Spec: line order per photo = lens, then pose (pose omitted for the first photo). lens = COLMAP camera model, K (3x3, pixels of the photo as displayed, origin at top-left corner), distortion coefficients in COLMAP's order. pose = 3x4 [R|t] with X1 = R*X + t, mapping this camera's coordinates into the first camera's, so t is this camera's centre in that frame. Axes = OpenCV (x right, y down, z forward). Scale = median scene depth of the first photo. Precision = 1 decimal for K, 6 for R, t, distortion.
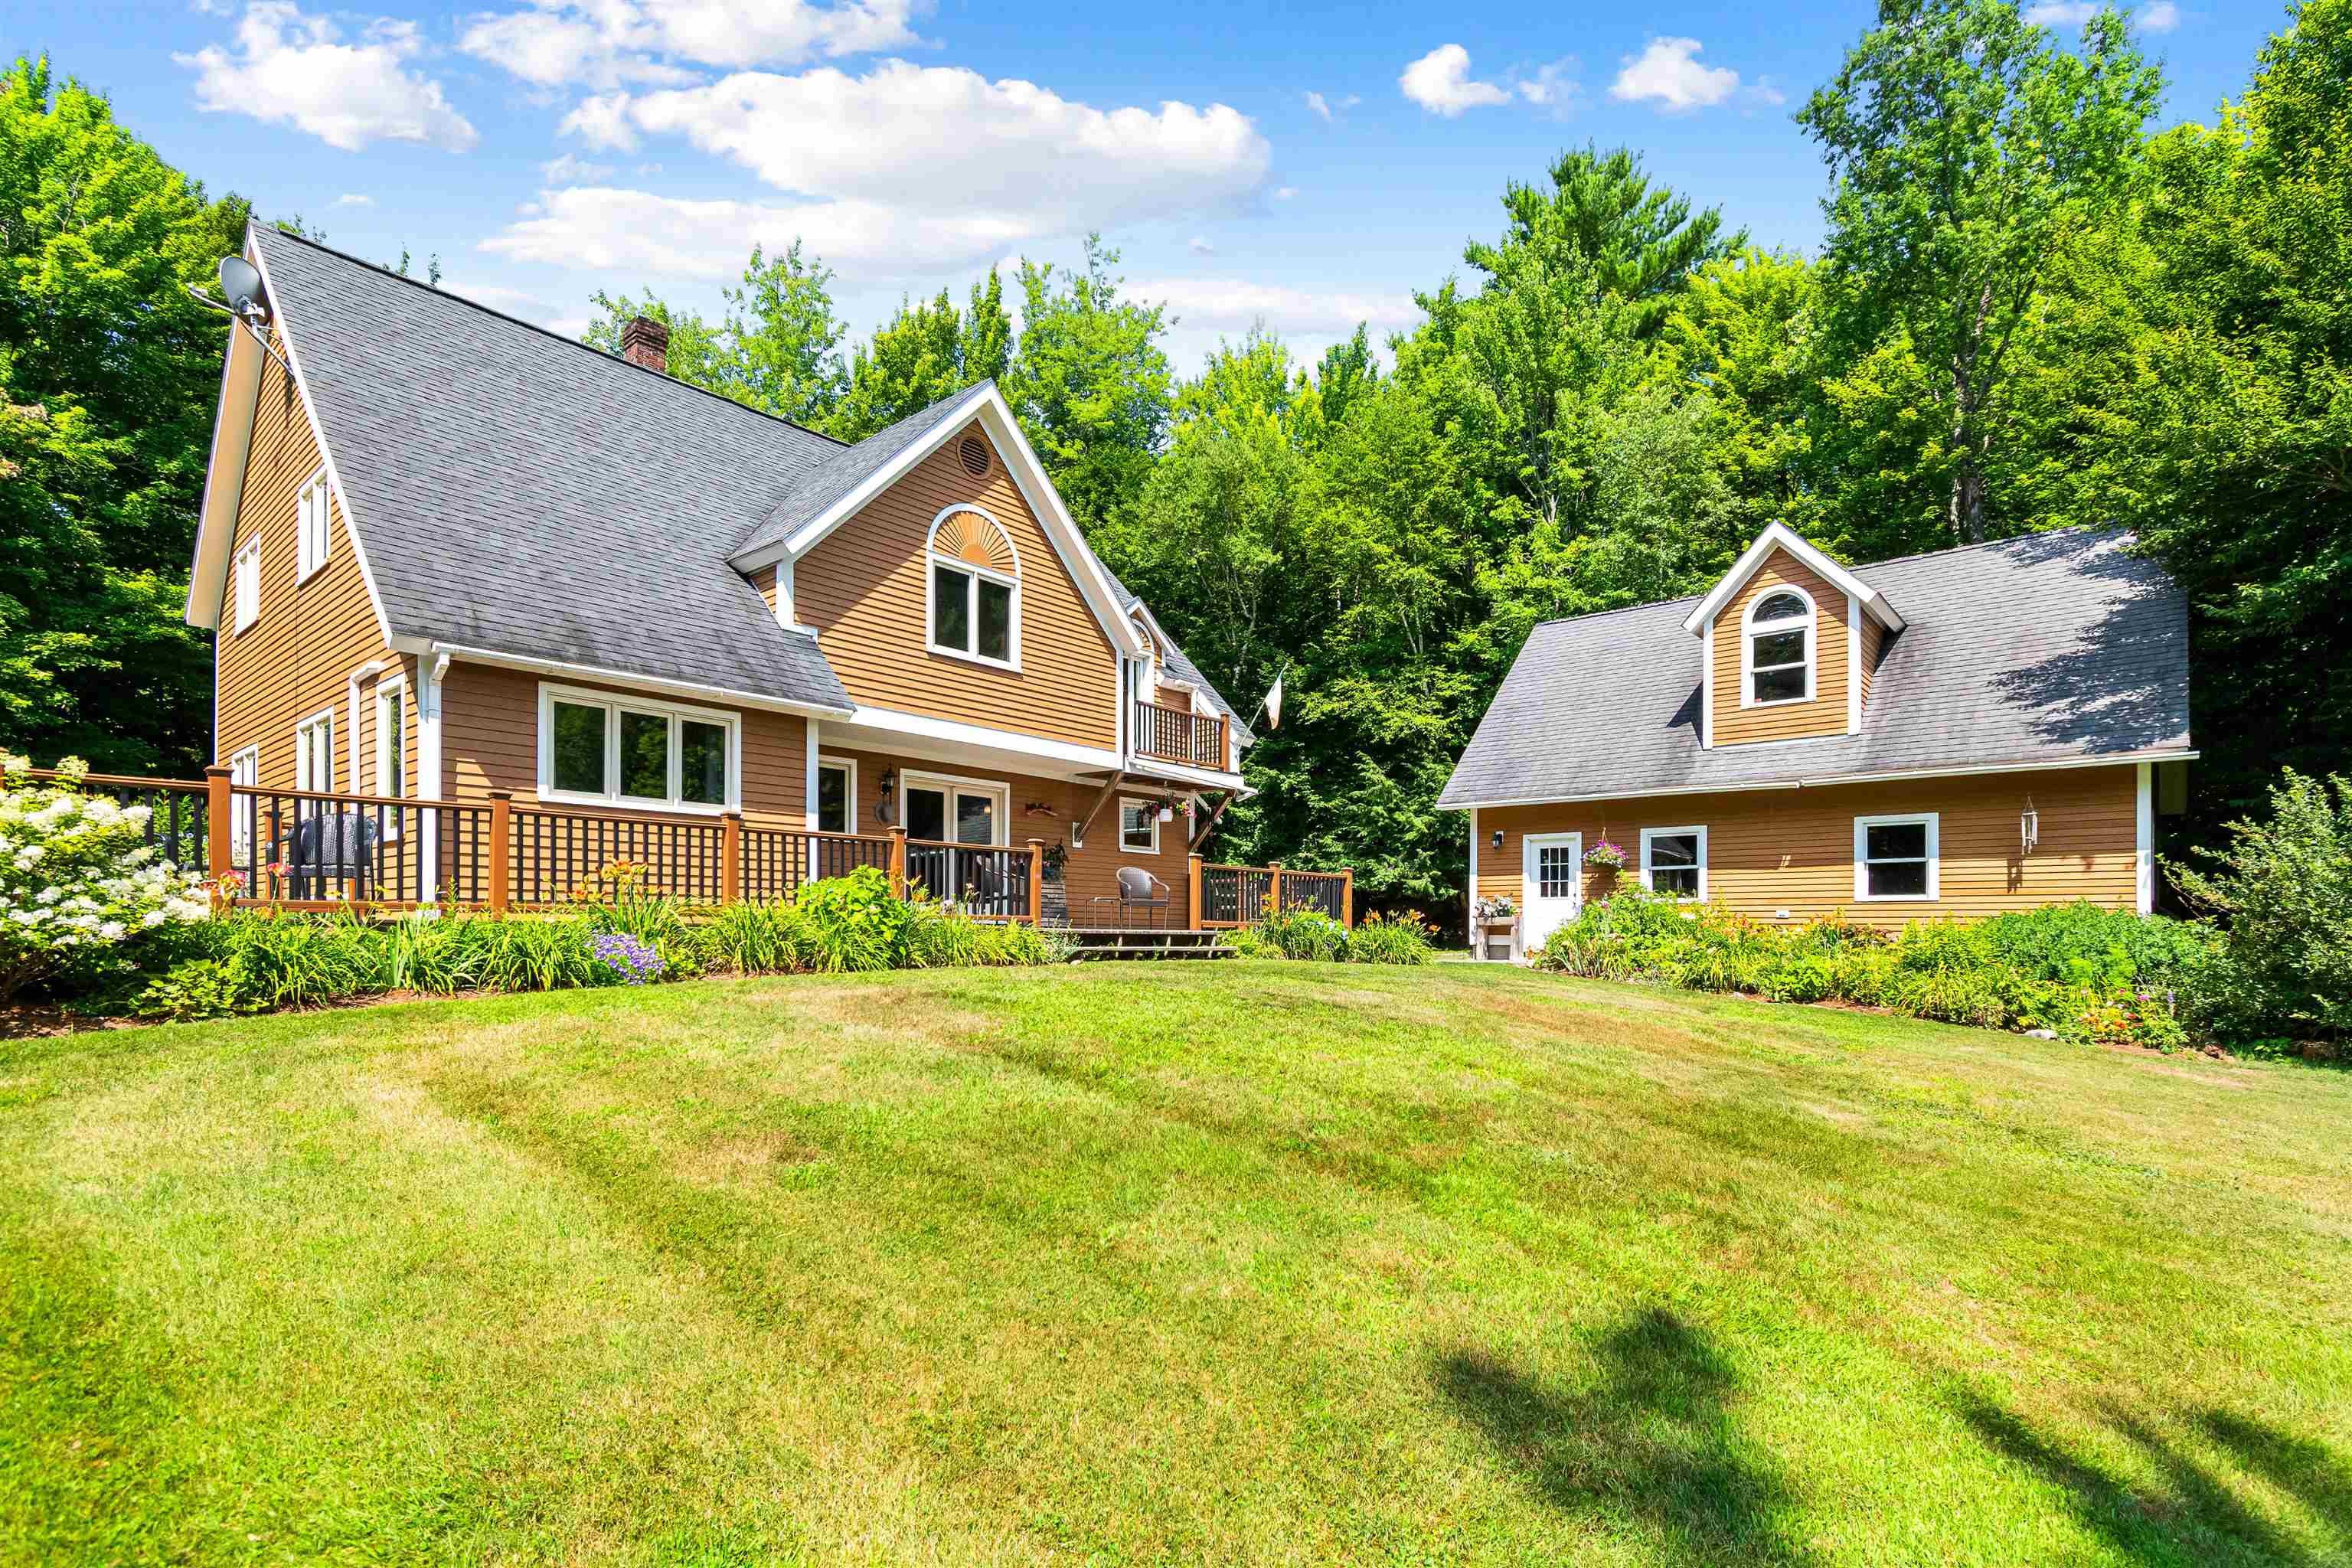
lens RADIAL K [[1116.7, 0, 1200.2], [0, 1116.7, 940.6], [0, 0, 1]] dist [-0.000557, -0.003564]
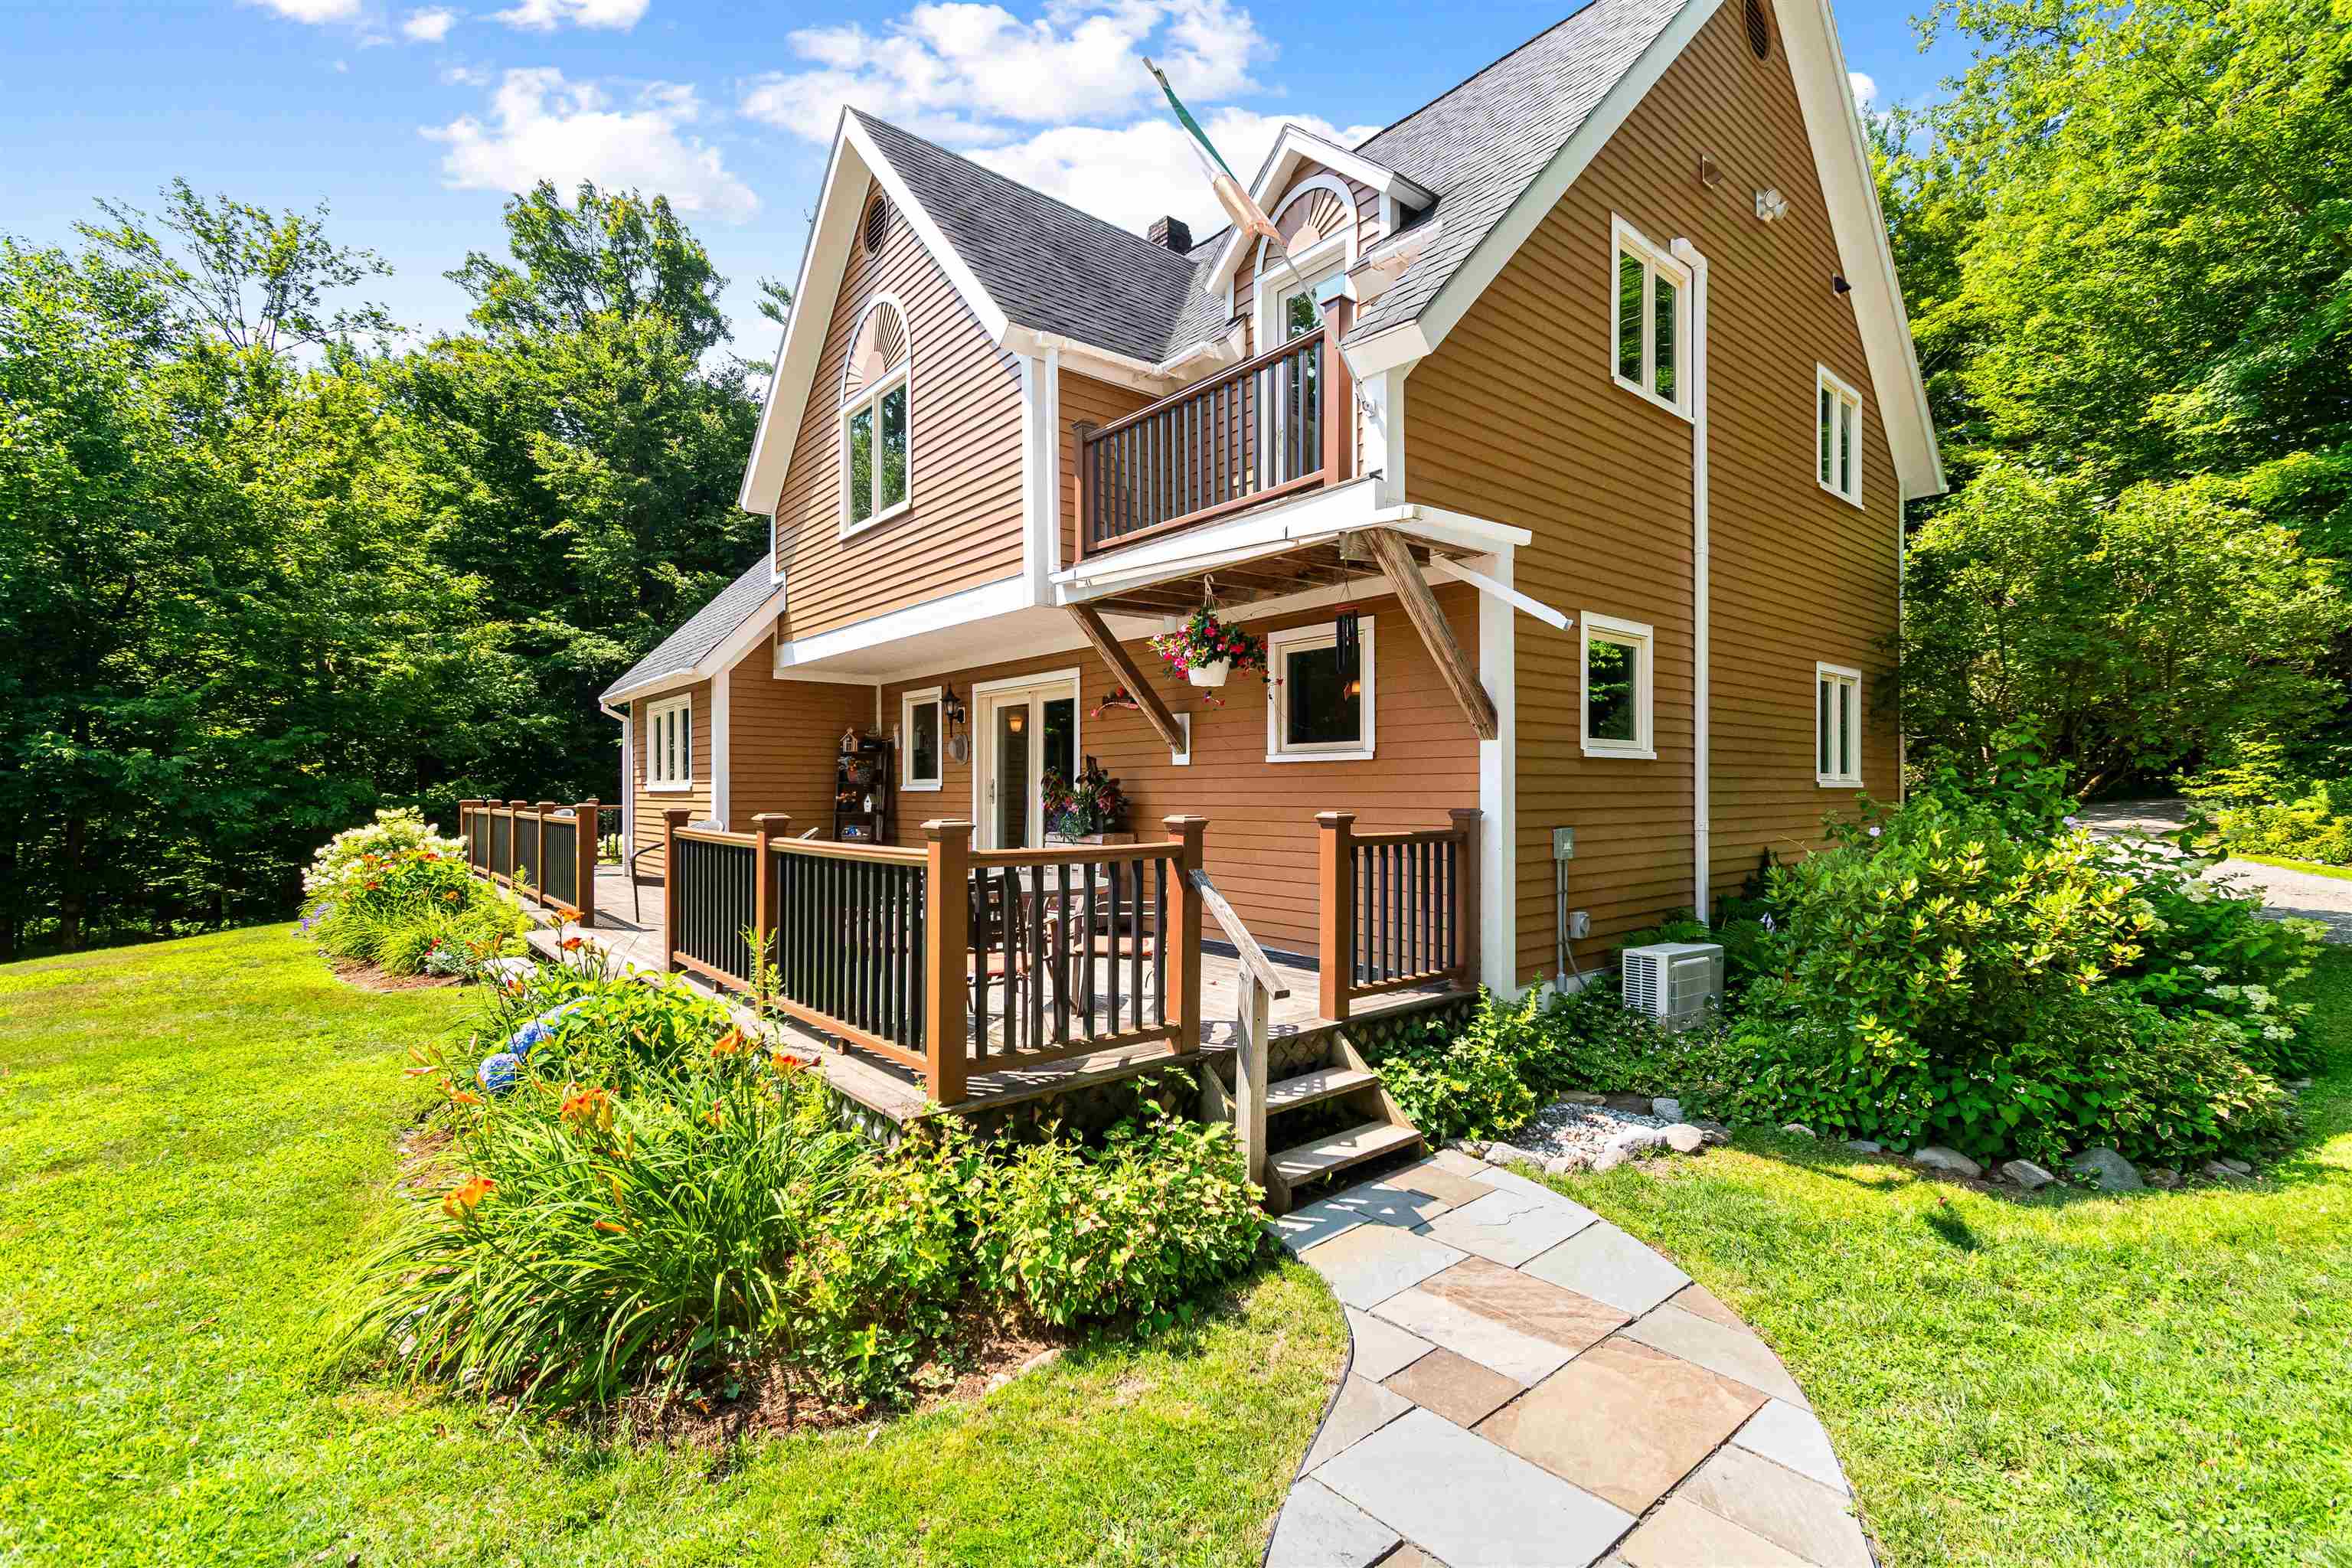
lens RADIAL K [[1031.5, 0, 1192.0], [0, 1031.5, 784.9], [0, 0, 1]] dist [-0.003478, 0.001396]
pose [[-0.139815, -0.010375, -0.990123, 0.342670], [-0.002970, 0.999945, -0.010059, -0.073676], [0.990173, 0.001534, -0.139838, 1.113260]]
